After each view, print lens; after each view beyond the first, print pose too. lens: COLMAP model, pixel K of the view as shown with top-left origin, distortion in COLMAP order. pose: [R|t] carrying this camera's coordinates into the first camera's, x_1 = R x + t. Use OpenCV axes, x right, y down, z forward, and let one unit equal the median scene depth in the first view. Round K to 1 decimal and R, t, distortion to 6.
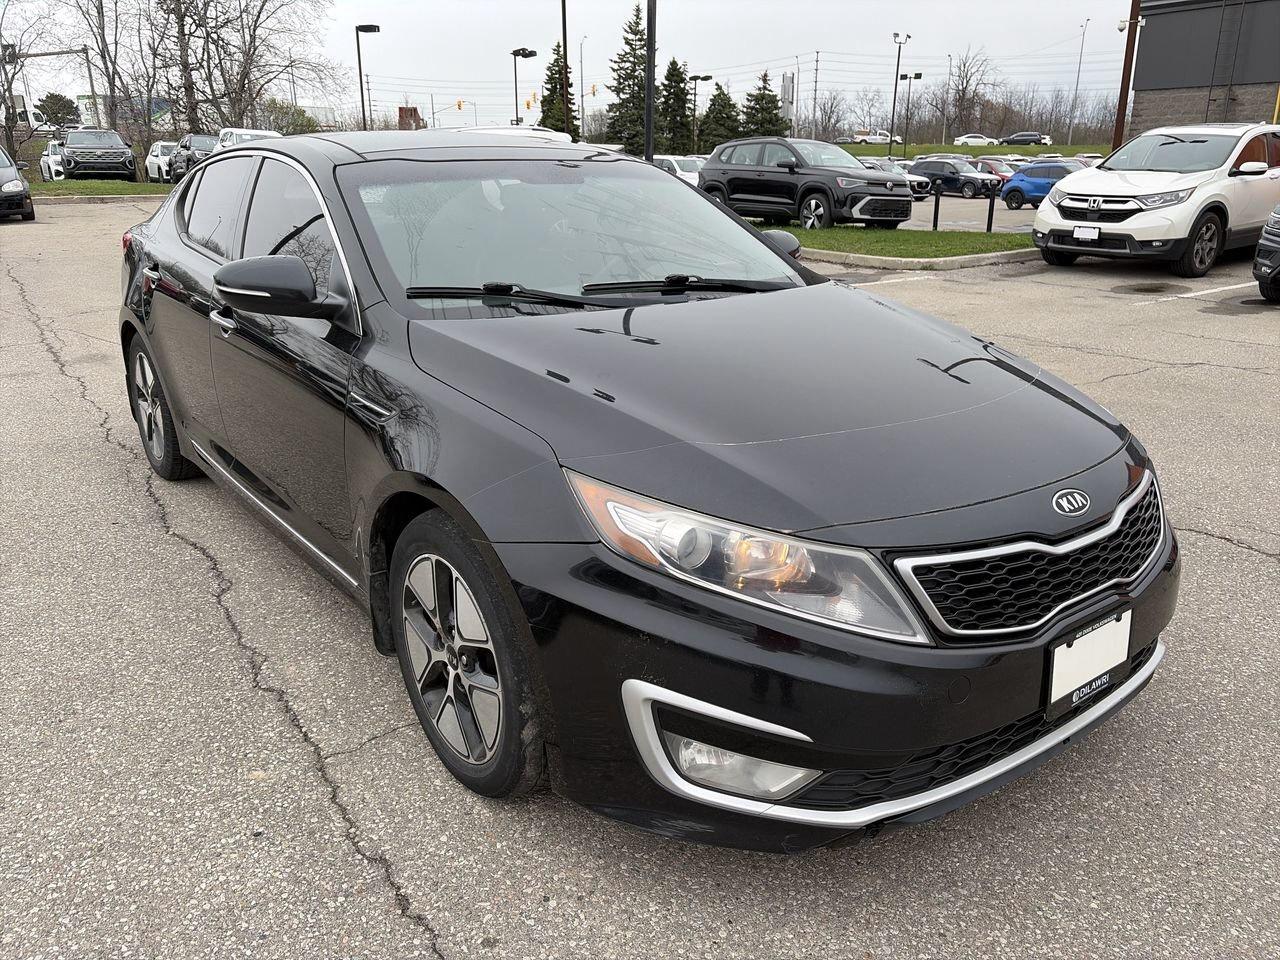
lens RADIAL K [[967.5, 0, 630.9], [0, 967.5, 485.1], [0, 0, 1]] dist [0.045653, -0.044403]
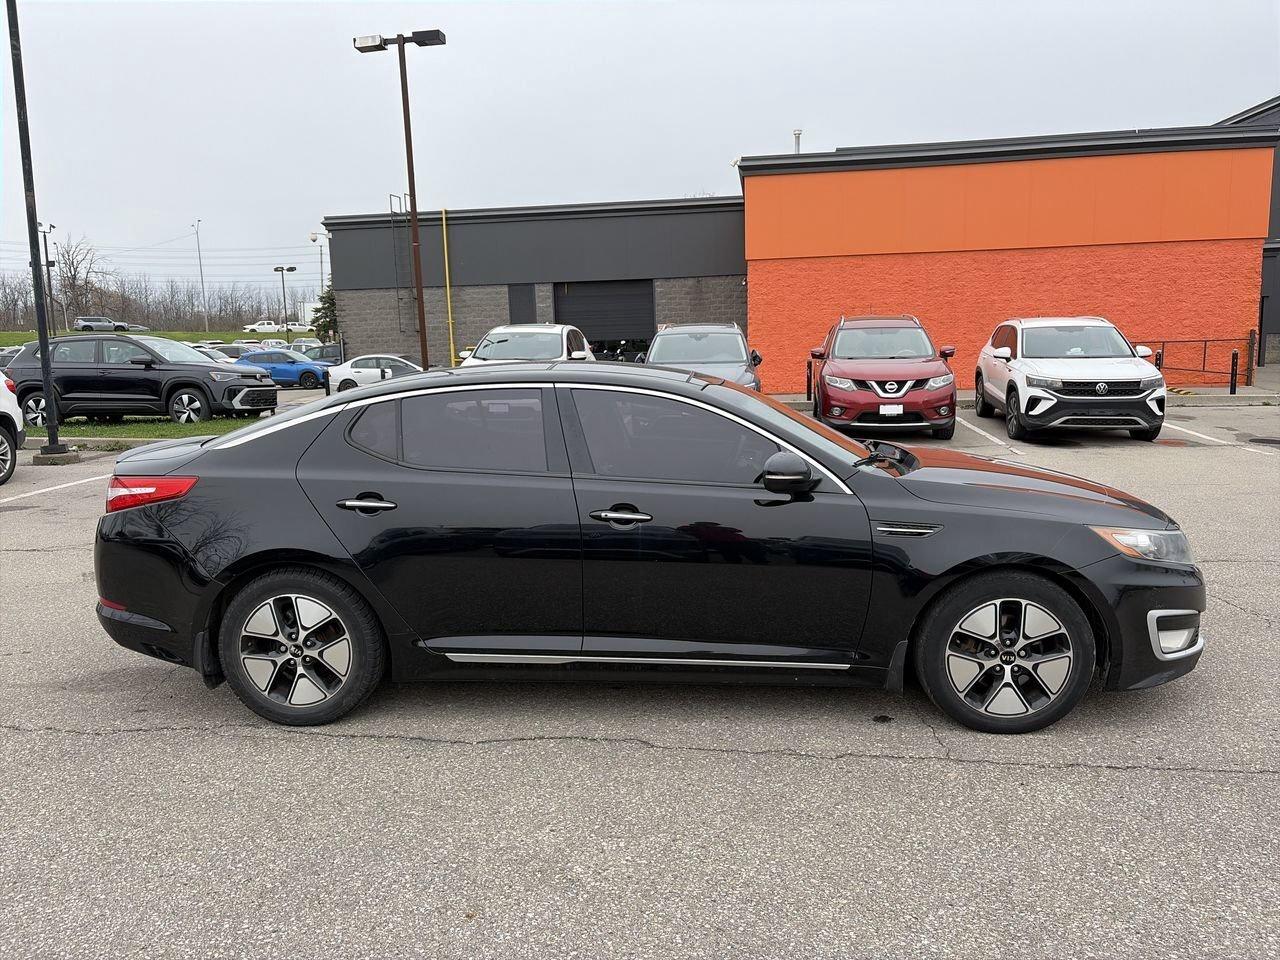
lens RADIAL K [[967.5, 0, 637.5], [0, 967.5, 481.2], [0, 0, 1]] dist [0.045653, -0.044403]
pose [[0.663523, -0.127024, 0.737294, -1.528636], [0.257247, 0.964130, -0.065403, -0.149958], [-0.702539, 0.233063, 0.672399, 0.182072]]
